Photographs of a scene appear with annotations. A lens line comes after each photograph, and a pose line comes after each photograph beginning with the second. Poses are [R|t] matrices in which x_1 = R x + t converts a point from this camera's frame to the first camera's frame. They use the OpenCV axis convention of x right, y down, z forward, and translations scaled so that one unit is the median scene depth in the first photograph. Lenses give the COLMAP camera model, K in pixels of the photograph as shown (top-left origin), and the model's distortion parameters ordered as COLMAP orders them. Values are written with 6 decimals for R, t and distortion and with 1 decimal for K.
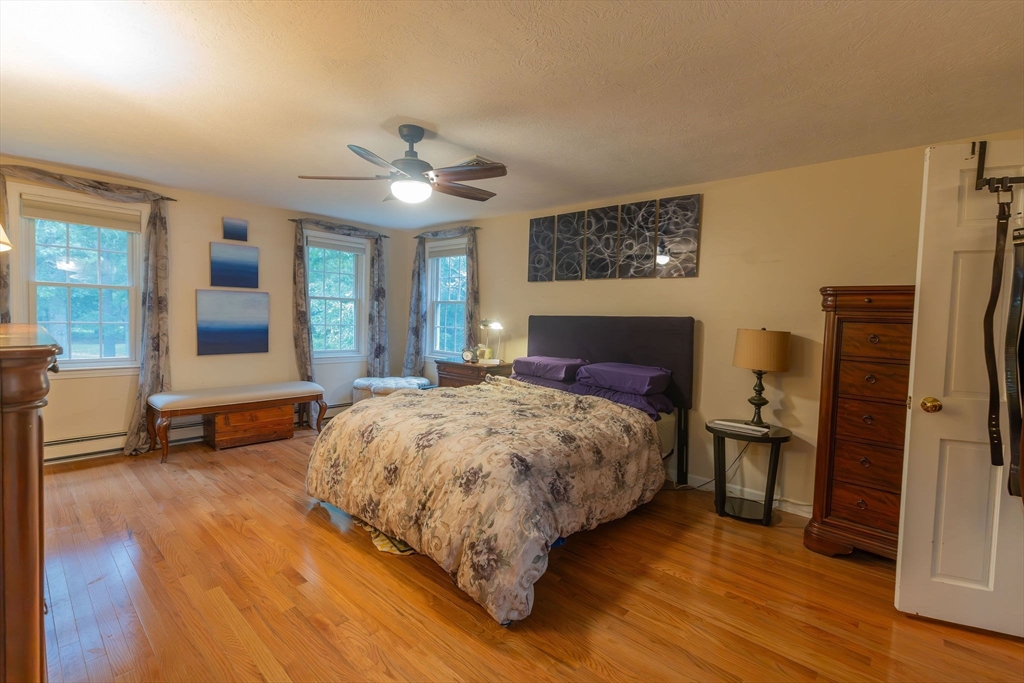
lens RADIAL K [[456.6, 0, 507.6], [0, 456.6, 339.8], [0, 0, 1]] dist [0.003806, -0.000303]
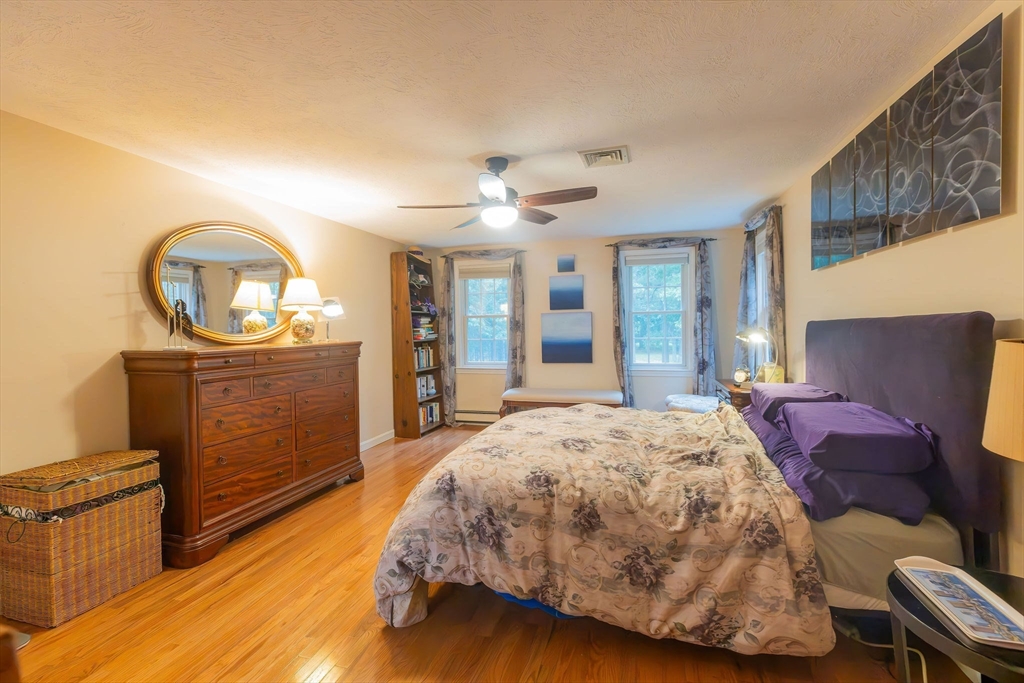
lens RADIAL K [[456.6, 0, 516.6], [0, 456.6, 339.6], [0, 0, 1]] dist [0.003806, -0.000303]
pose [[0.439412, -0.009354, -0.898237, 0.497899], [-0.016429, 0.999695, -0.018447, -0.008563], [0.898135, 0.022864, 0.439124, 0.360548]]
